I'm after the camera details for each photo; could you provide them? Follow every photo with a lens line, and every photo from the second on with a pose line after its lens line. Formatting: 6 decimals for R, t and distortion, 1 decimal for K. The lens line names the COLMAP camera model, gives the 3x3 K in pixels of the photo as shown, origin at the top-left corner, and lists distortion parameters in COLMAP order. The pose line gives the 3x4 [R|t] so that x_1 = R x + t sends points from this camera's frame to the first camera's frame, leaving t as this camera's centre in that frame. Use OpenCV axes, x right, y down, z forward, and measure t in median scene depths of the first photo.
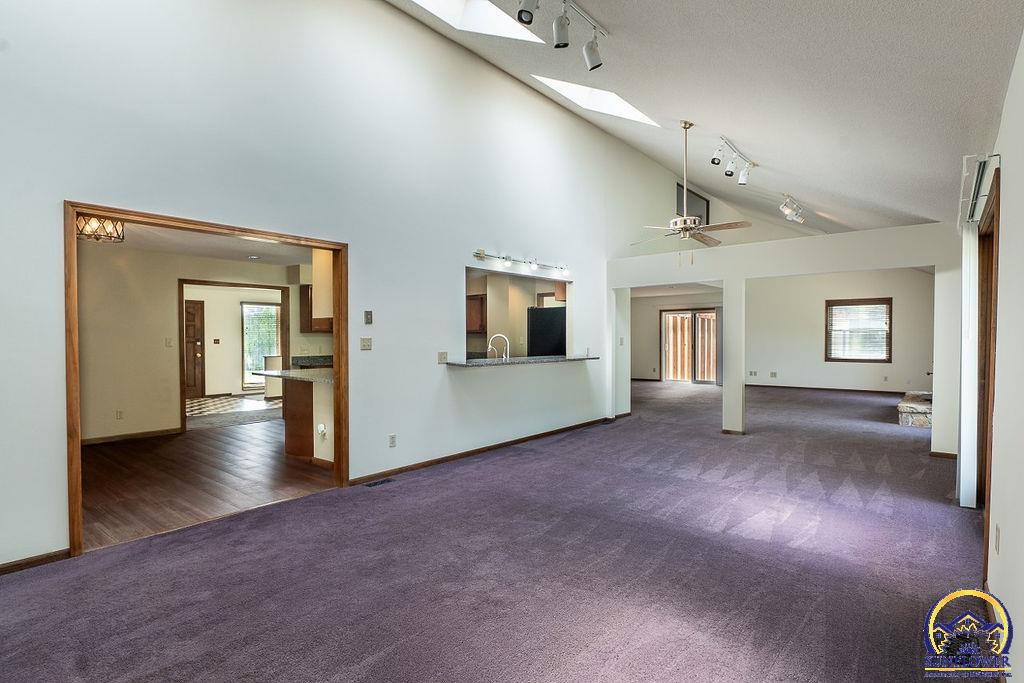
lens RADIAL K [[528.8, 0, 509.9], [0, 528.8, 346.8], [0, 0, 1]] dist [0.003854, 0.000861]
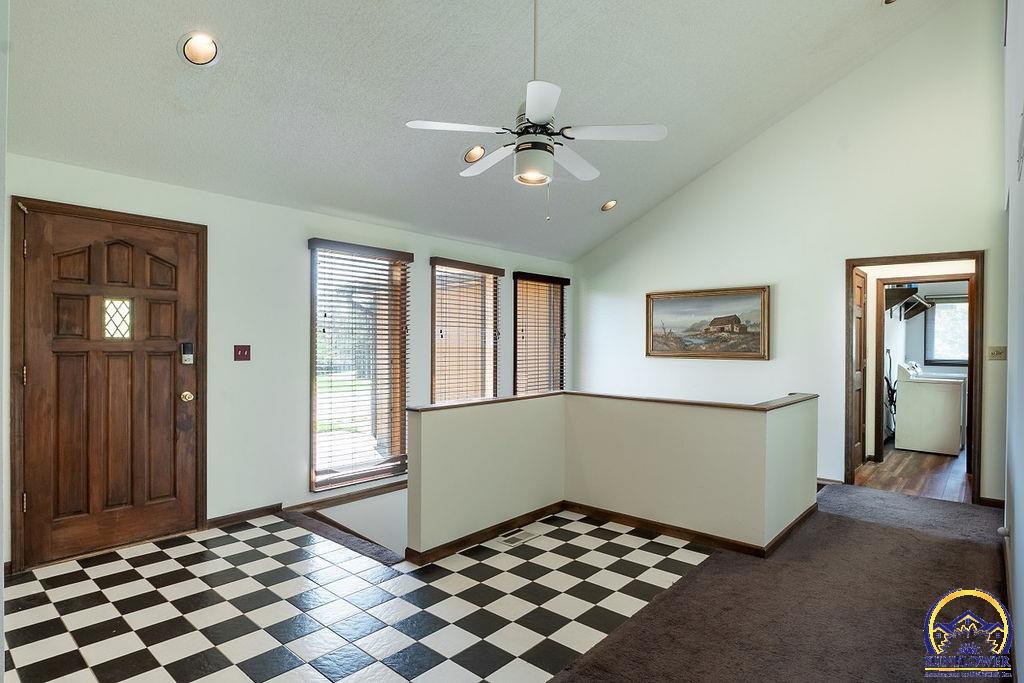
lens RADIAL K [[552.7, 0, 507.3], [0, 552.7, 342.5], [0, 0, 1]] dist [-0.007204, -0.000058]
pose [[0.999761, 0.004343, -0.021435, -0.390680], [-0.004576, 0.999931, -0.010815, -0.013633], [0.021387, 0.010911, 0.999712, 0.676014]]
